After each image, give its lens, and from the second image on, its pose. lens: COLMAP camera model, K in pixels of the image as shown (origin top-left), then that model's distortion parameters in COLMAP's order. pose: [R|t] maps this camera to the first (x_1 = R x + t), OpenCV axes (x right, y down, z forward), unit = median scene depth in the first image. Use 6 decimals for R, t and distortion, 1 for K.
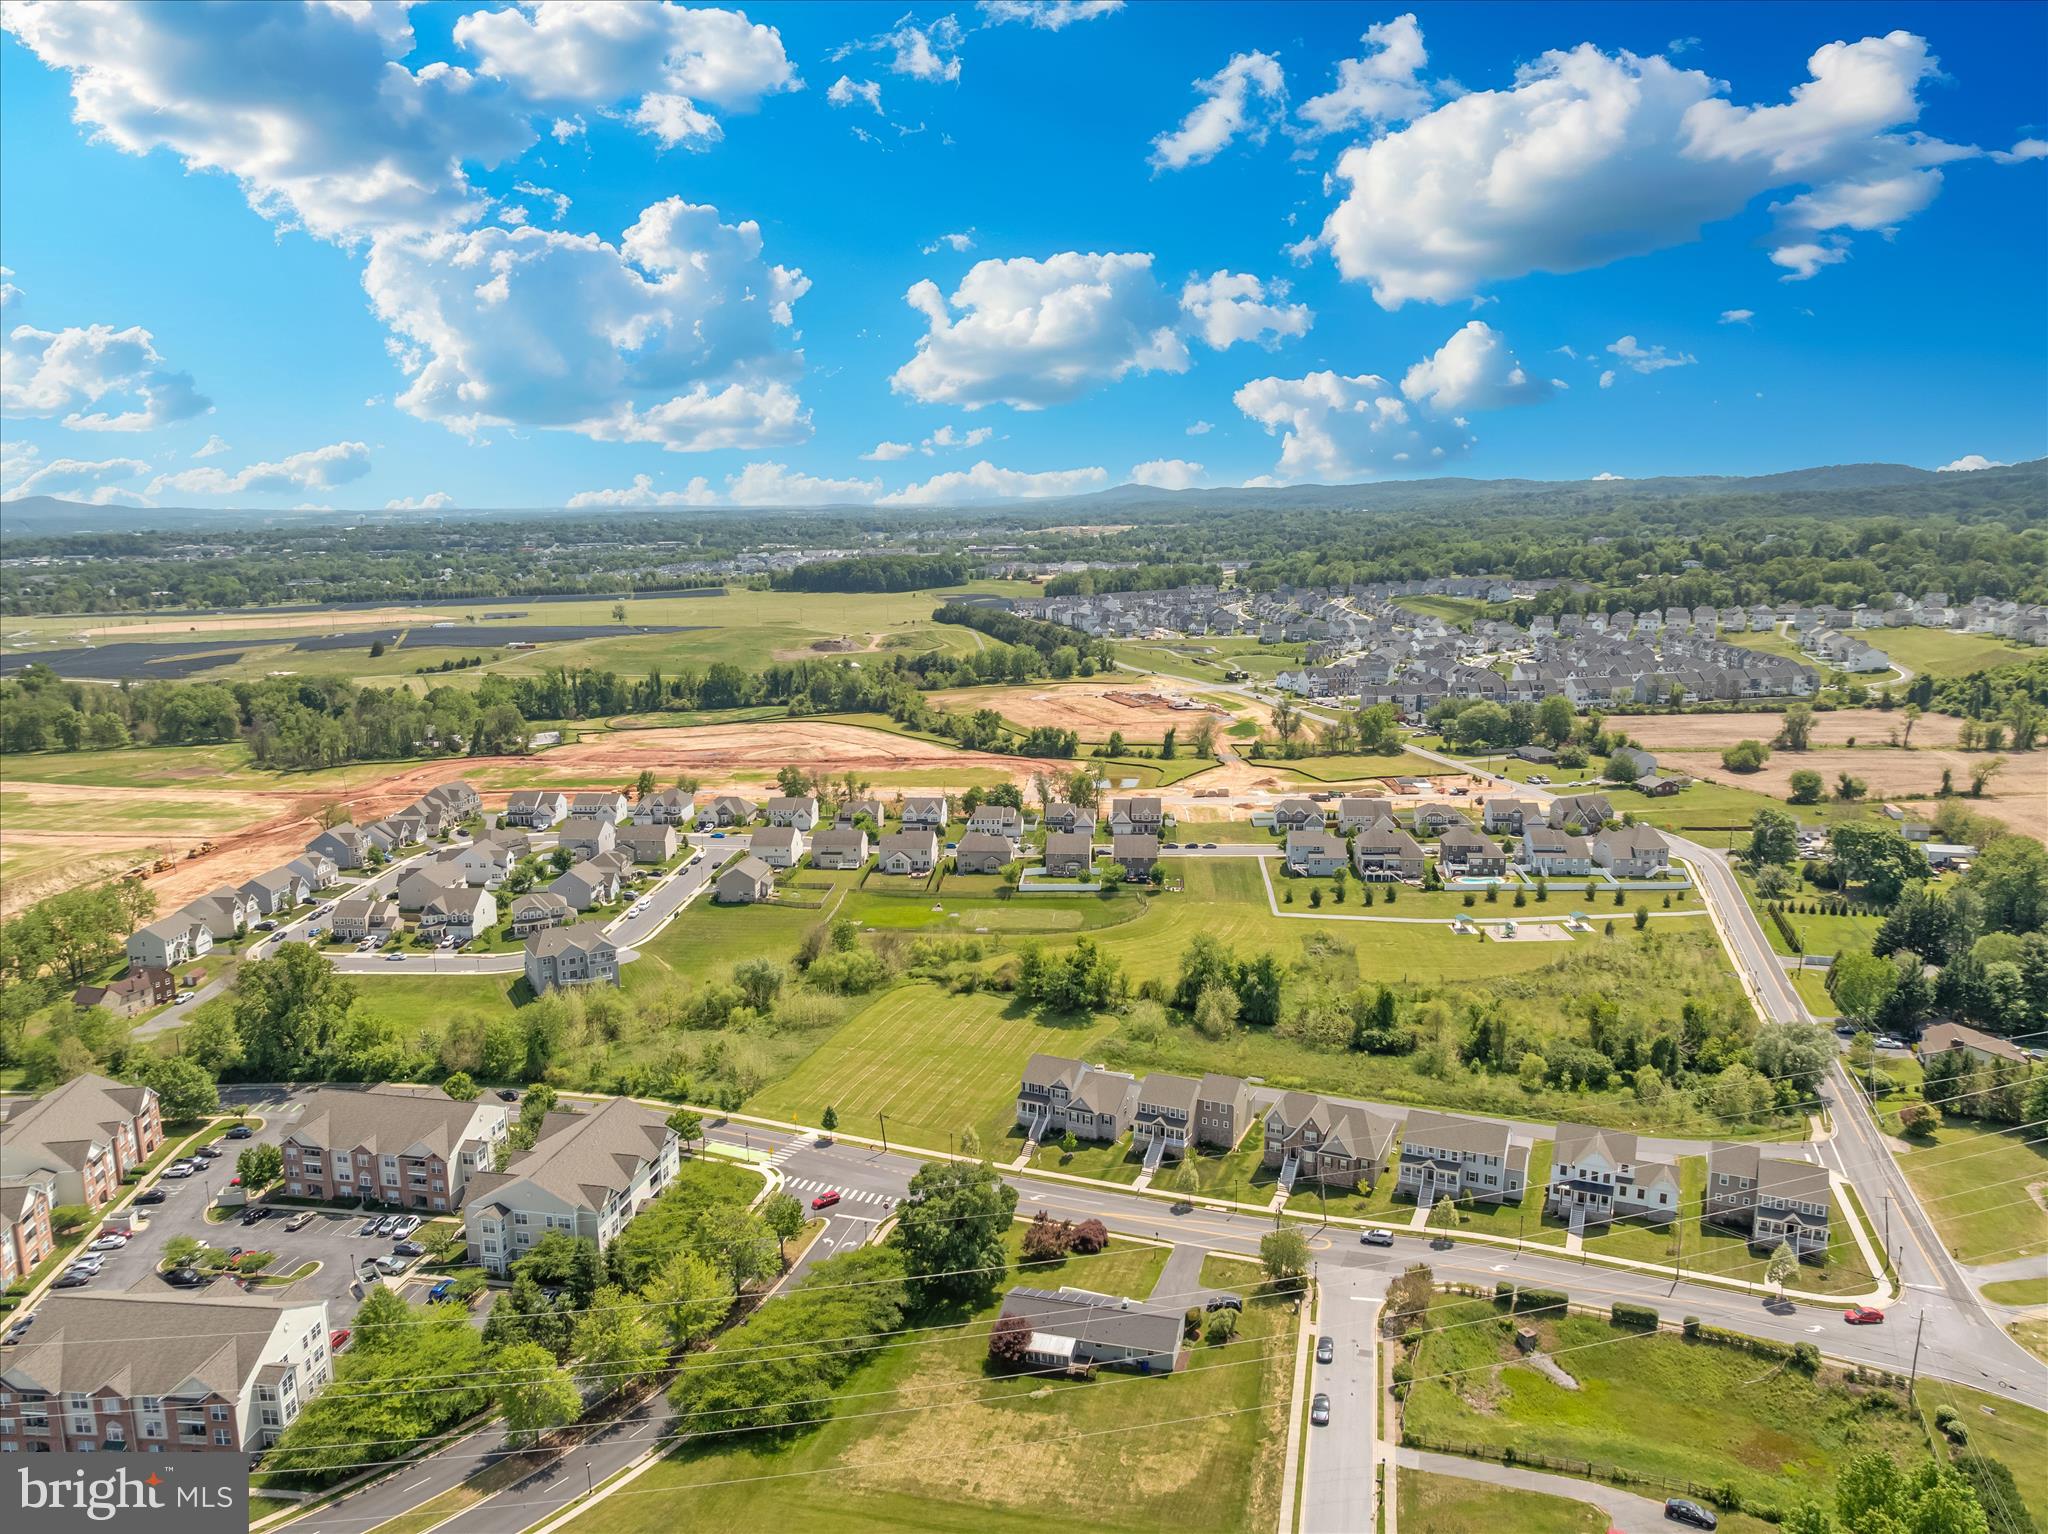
lens RADIAL K [[1440.3, 0, 1035.9], [0, 1440.3, 761.4], [0, 0, 1]] dist [-0.033910, -0.002725]
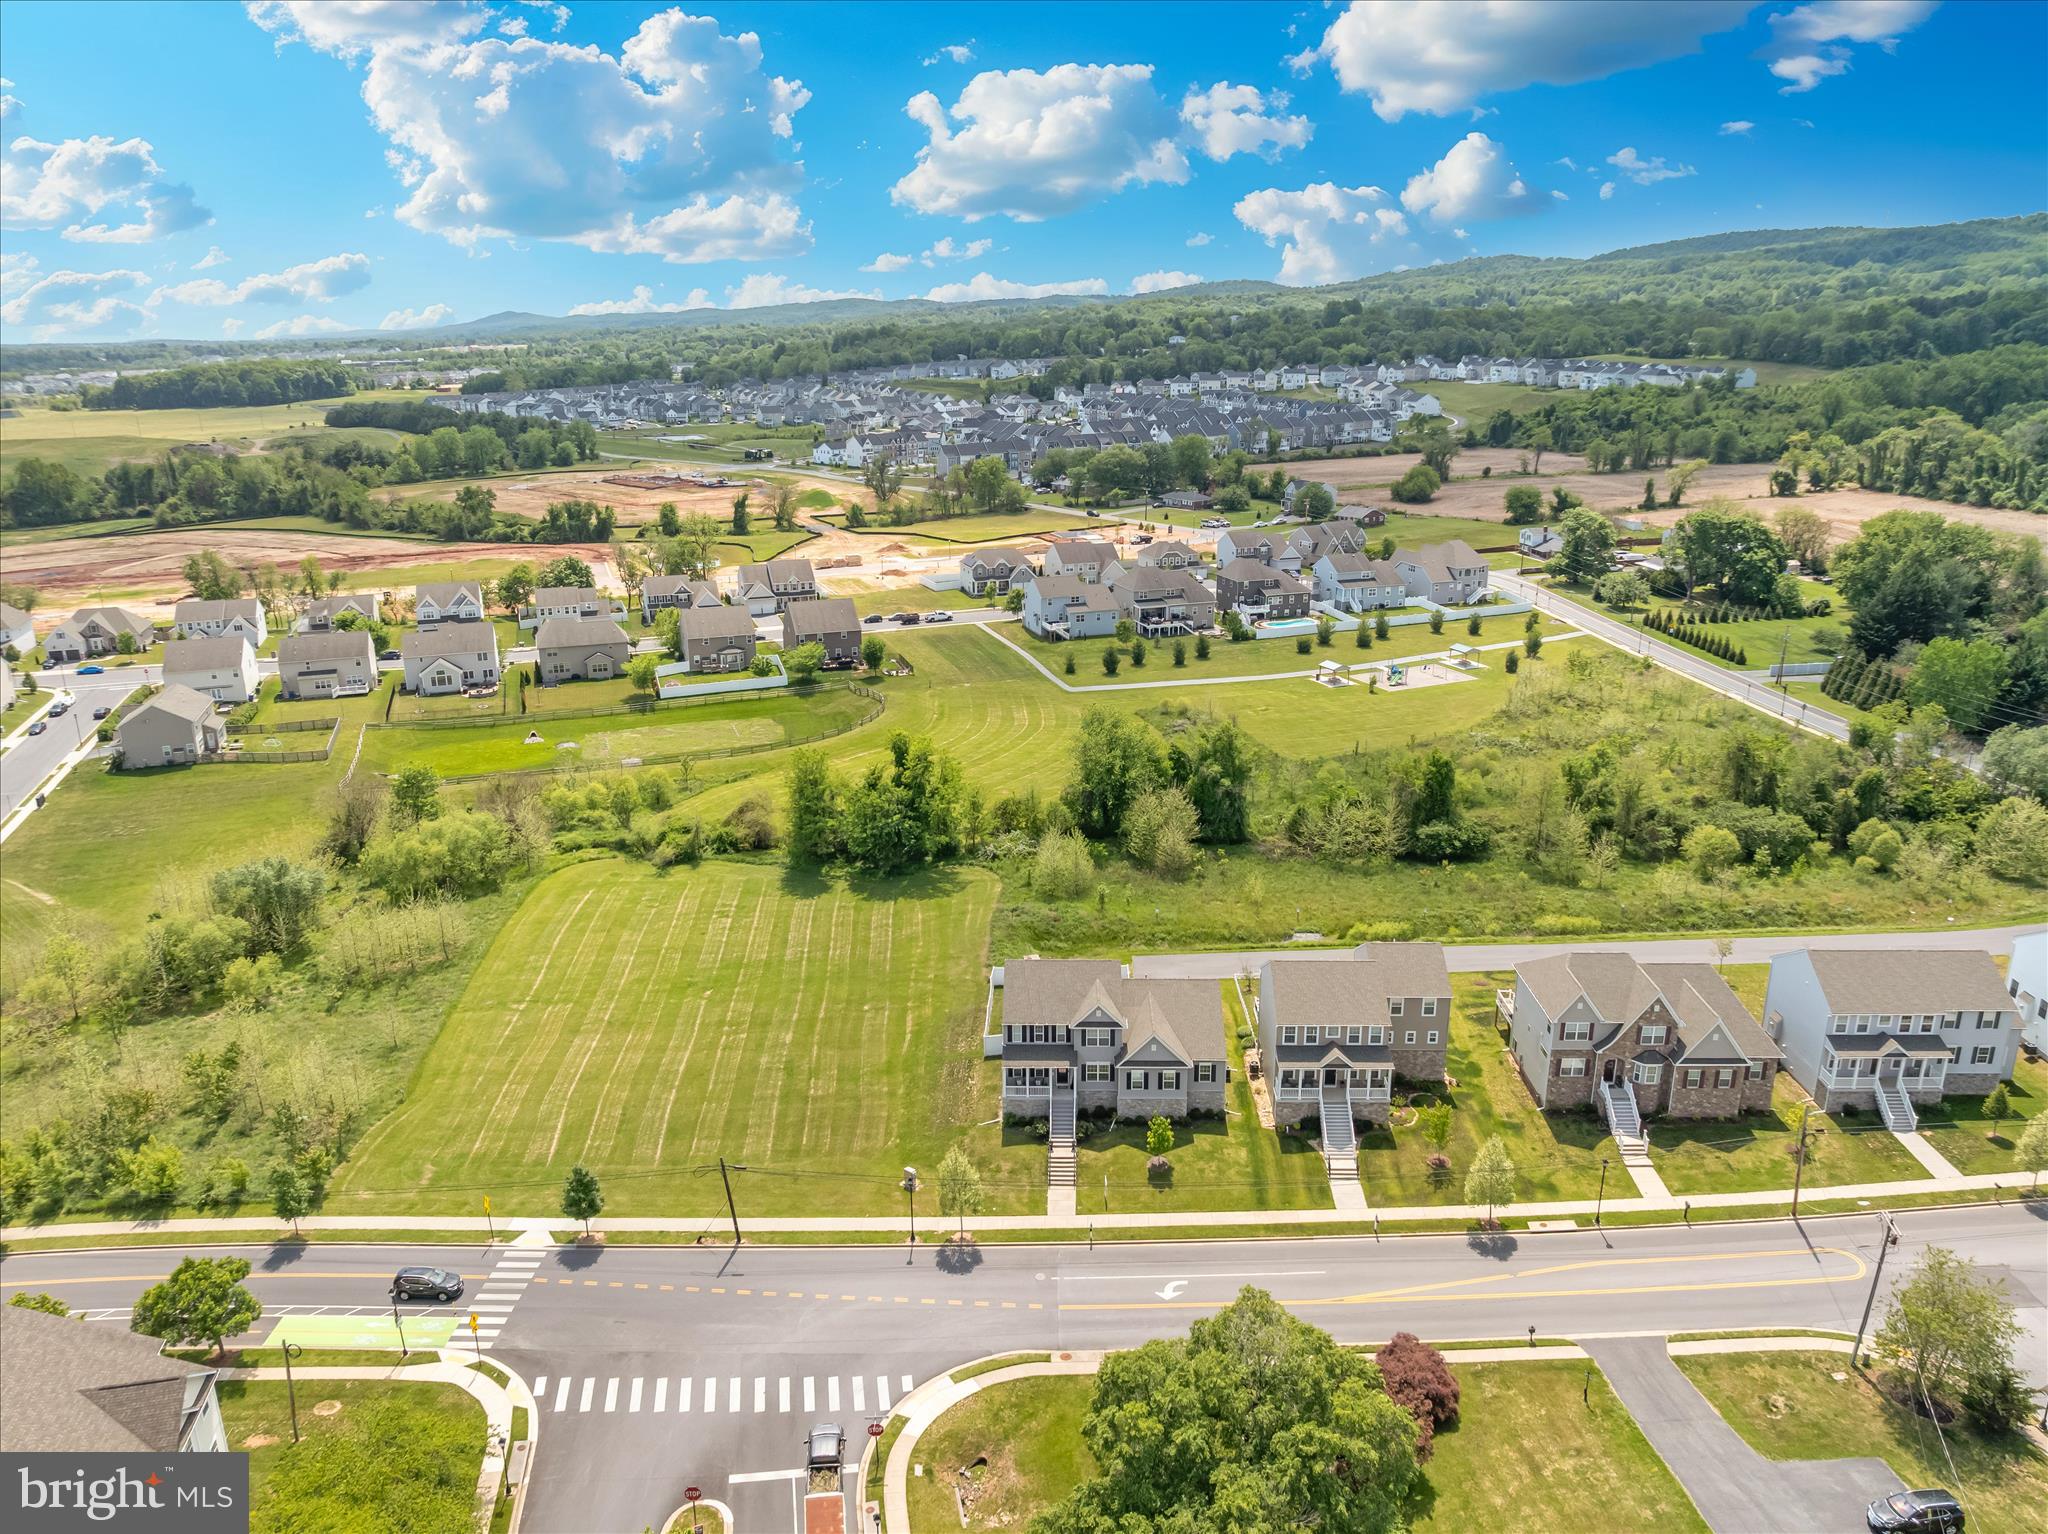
lens RADIAL K [[1440.3, 0, 1030.1], [0, 1440.3, 757.6], [0, 0, 1]] dist [-0.033910, -0.002725]
pose [[0.919296, -0.113613, 0.376810, -0.103162], [0.072326, 0.989890, 0.122011, 0.050396], [-0.386863, -0.084911, 0.918220, 0.356900]]
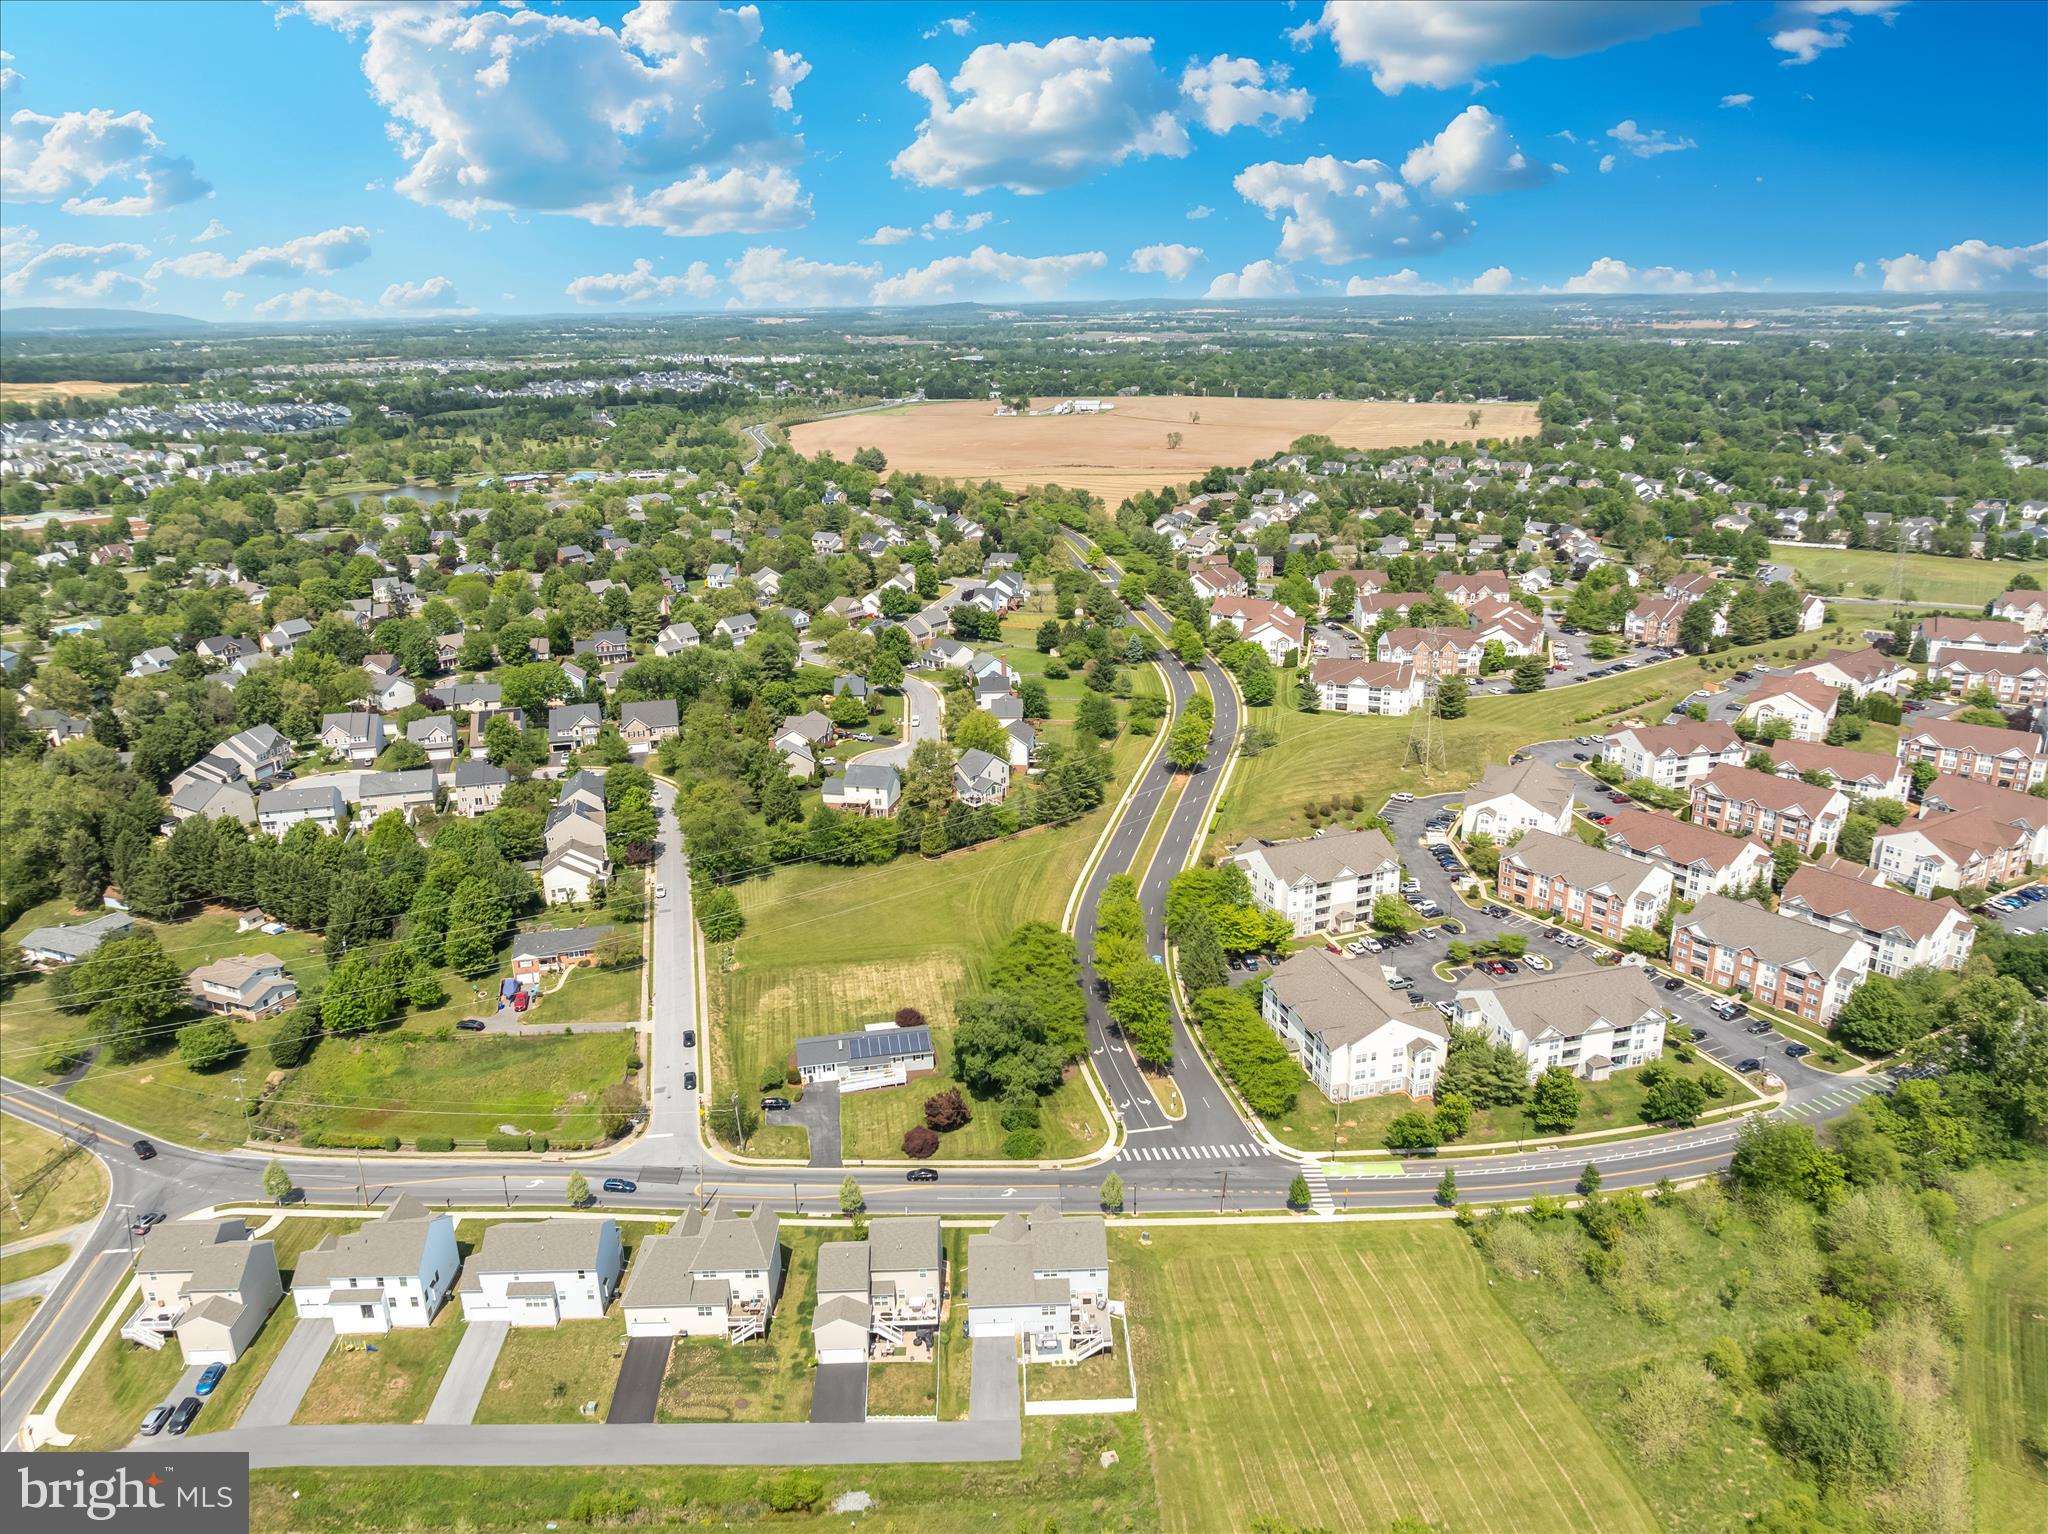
lens RADIAL K [[1440.3, 0, 1029.5], [0, 1440.3, 770.2], [0, 0, 1]] dist [-0.033910, -0.002725]
pose [[-0.896017, 0.161780, -0.413497, 0.188619], [-0.056742, 0.881905, 0.468000, -0.217537], [0.440379, 0.442798, -0.781023, 0.913632]]
